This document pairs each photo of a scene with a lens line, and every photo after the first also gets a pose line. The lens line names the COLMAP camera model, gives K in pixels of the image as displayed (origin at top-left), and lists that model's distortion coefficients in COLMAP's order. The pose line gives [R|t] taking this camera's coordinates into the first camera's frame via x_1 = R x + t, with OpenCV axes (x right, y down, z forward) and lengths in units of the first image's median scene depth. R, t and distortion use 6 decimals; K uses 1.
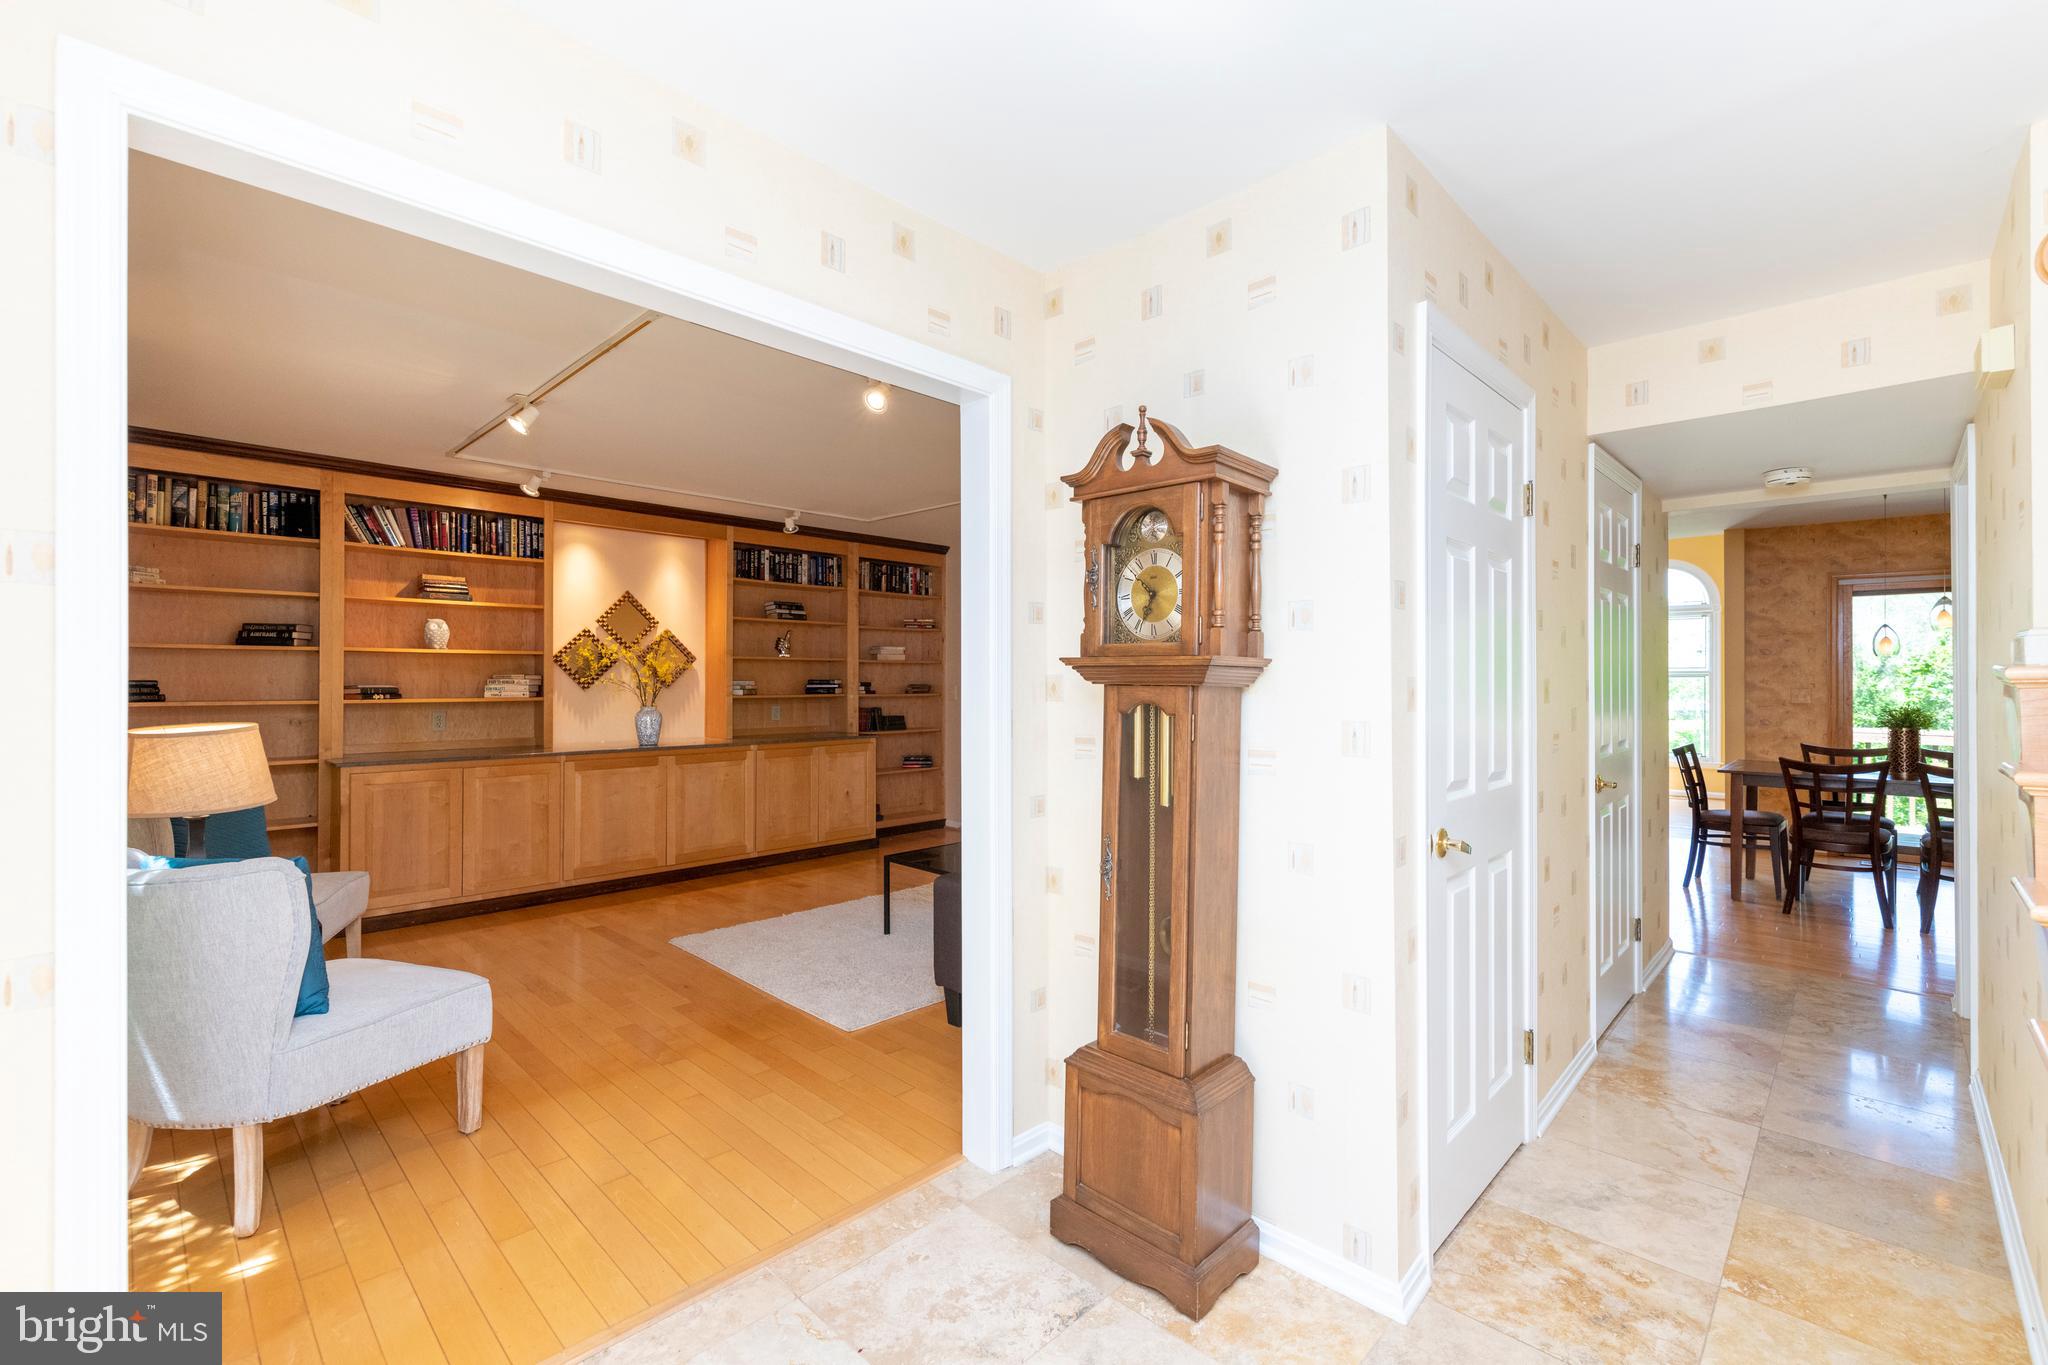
lens RADIAL K [[868.8, 0, 1030.0], [0, 868.8, 676.5], [0, 0, 1]] dist [-0.001864, -0.000236]
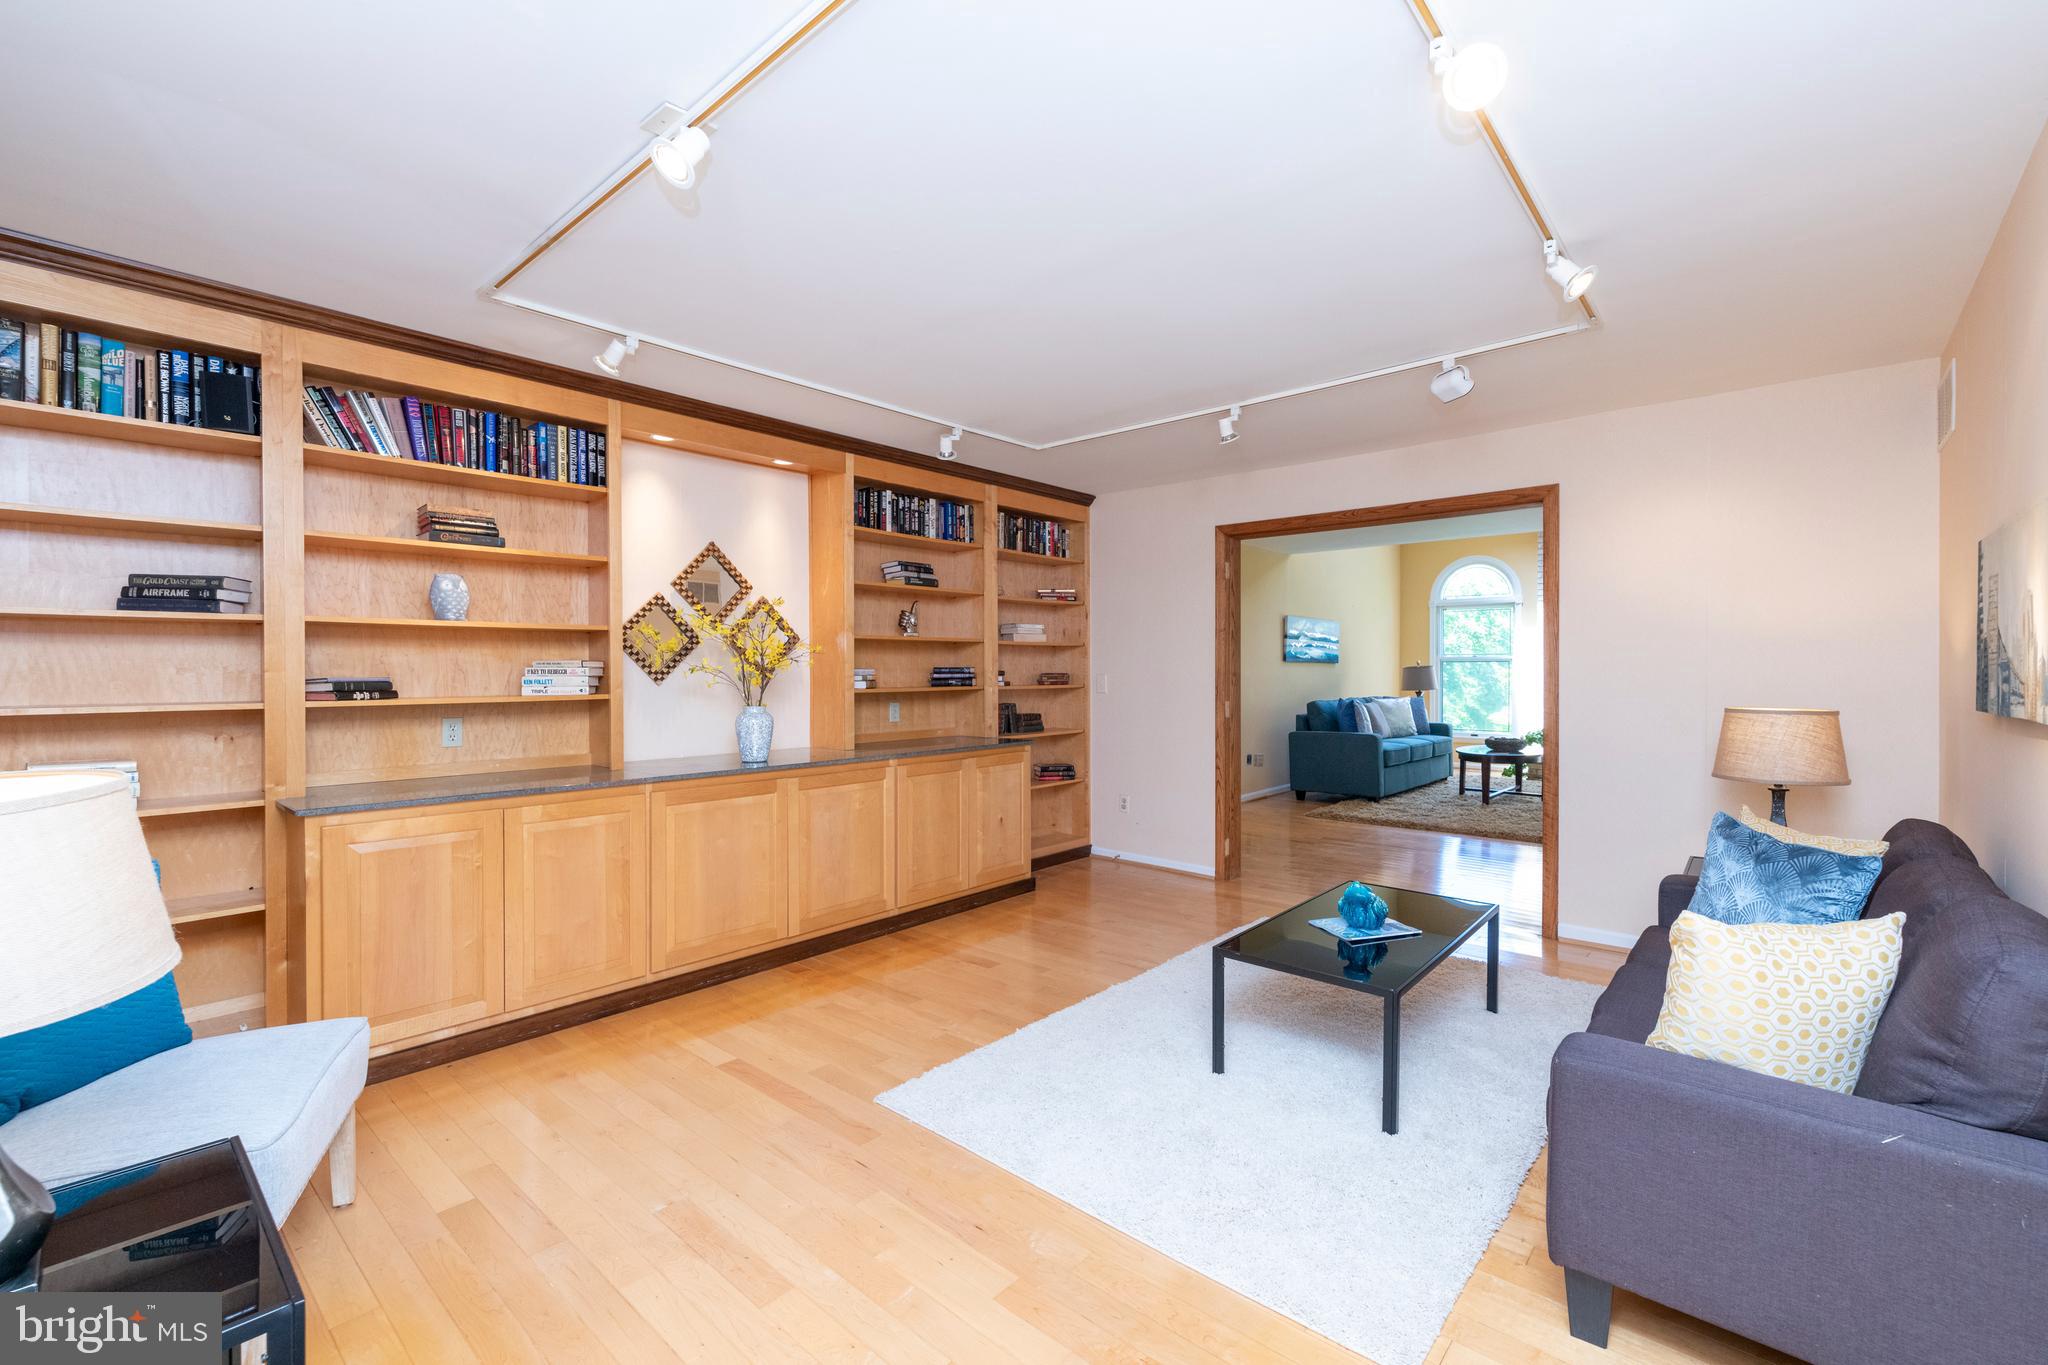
lens RADIAL K [[872.2, 0, 1030.2], [0, 872.2, 677.0], [0, 0, 1]] dist [-0.001876, -0.000644]
pose [[0.998961, -0.005104, 0.045288, -0.265752], [0.004529, 0.999908, 0.012776, 0.003548], [-0.045349, -0.012557, 0.998892, 0.313796]]
